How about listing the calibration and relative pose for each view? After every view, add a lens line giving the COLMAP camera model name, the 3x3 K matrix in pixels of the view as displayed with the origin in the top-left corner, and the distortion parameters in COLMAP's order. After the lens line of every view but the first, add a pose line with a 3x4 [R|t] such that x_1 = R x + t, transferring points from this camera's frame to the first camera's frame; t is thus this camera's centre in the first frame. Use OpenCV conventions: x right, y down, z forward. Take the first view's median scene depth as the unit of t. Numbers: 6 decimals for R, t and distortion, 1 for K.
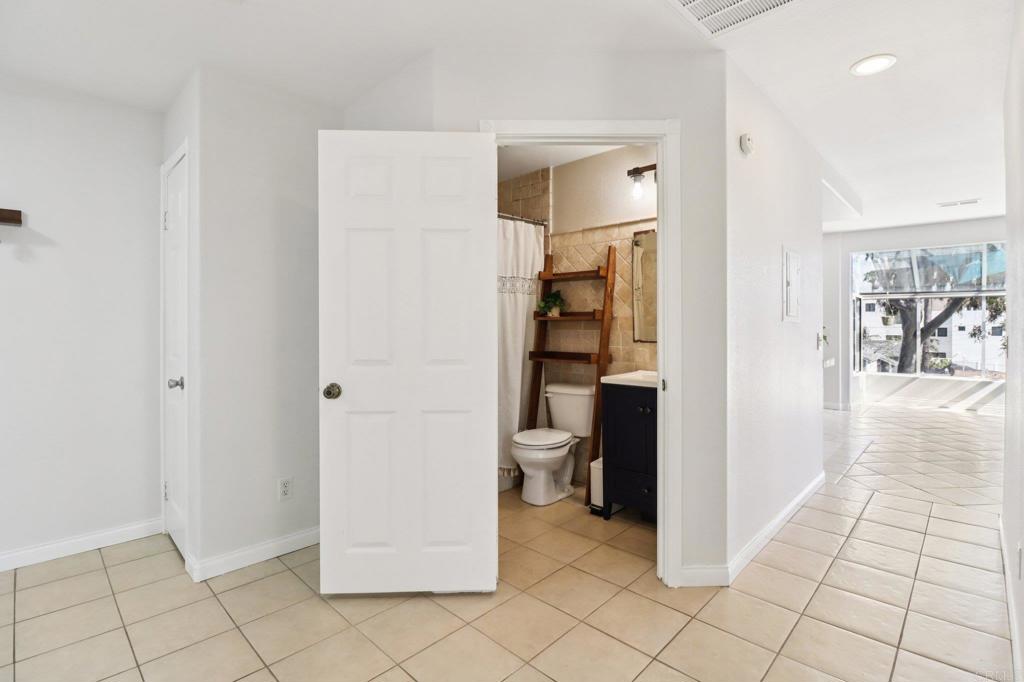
lens RADIAL K [[479.9, 0, 519.2], [0, 479.9, 323.1], [0, 0, 1]] dist [0.000181, -0.012658]
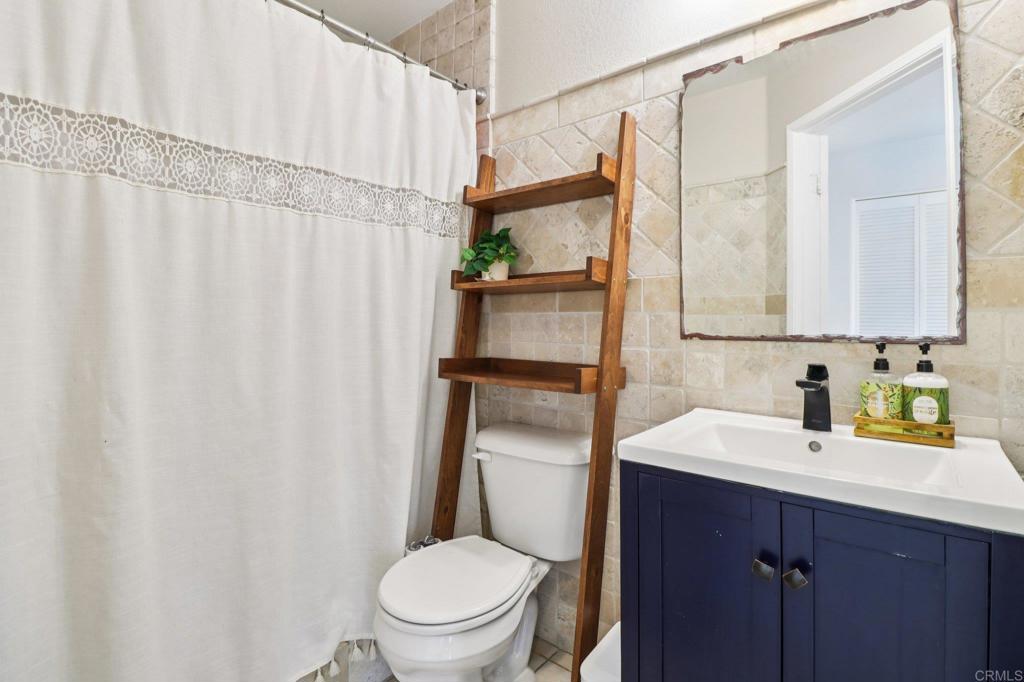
lens RADIAL K [[479.9, 0, 519.2], [0, 479.9, 323.1], [0, 0, 1]] dist [0.000181, -0.012658]
pose [[0.997242, 0.003710, 0.074123, 0.062952], [-0.004371, 0.999952, 0.008753, 0.021621], [-0.074087, -0.009053, 0.997211, 0.557680]]
